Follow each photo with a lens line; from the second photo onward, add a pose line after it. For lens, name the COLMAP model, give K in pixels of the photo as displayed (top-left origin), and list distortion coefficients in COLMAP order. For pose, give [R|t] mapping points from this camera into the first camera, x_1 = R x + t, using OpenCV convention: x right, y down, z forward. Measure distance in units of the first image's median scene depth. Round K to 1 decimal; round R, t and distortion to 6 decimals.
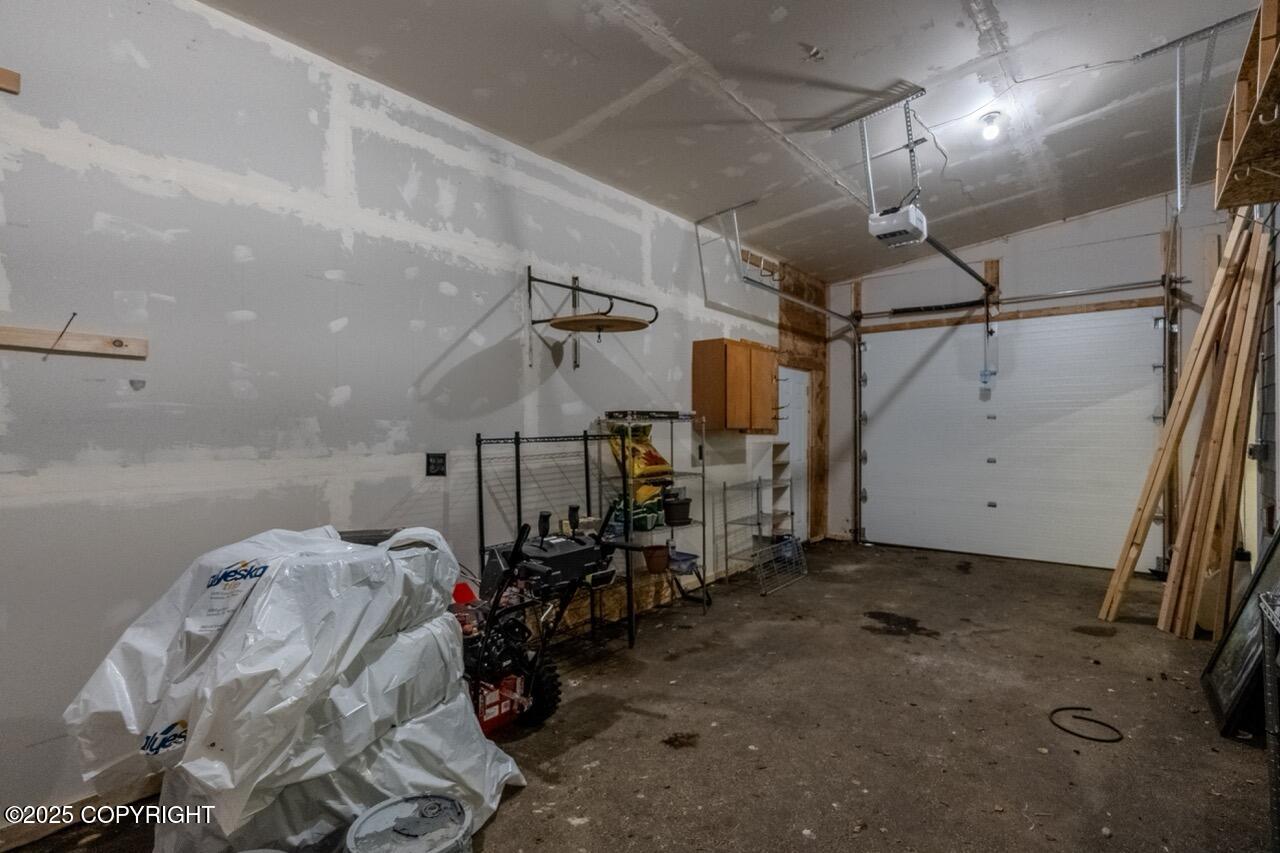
lens RADIAL K [[631.6, 0, 636.5], [0, 631.6, 427.9], [0, 0, 1]] dist [-0.003445, 0.001714]
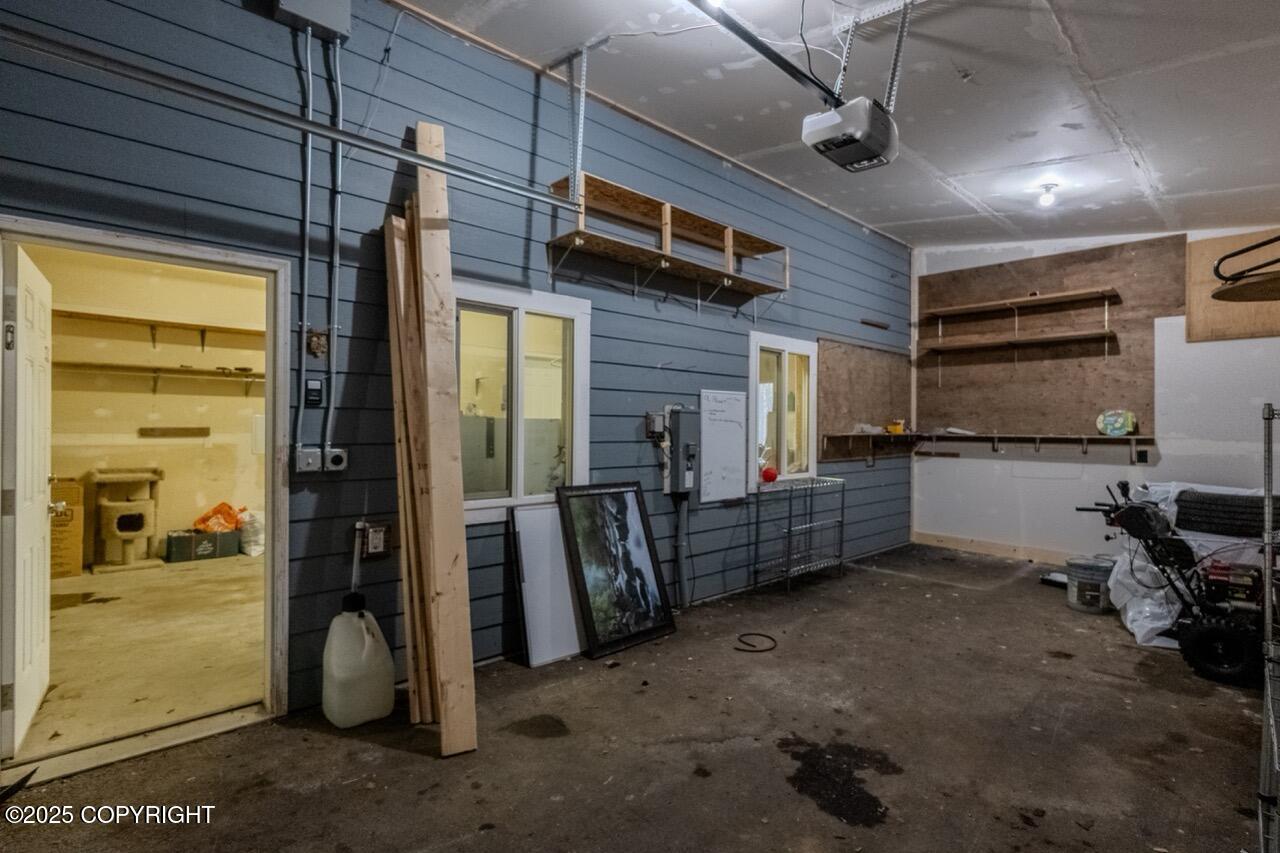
lens RADIAL K [[631.6, 0, 636.5], [0, 631.6, 427.9], [0, 0, 1]] dist [-0.003445, 0.001714]
pose [[-0.990494, -0.004315, 0.137492, 0.614279], [-0.005389, 0.999958, -0.007438, 0.007078], [-0.137454, -0.008109, -0.990475, 1.905775]]
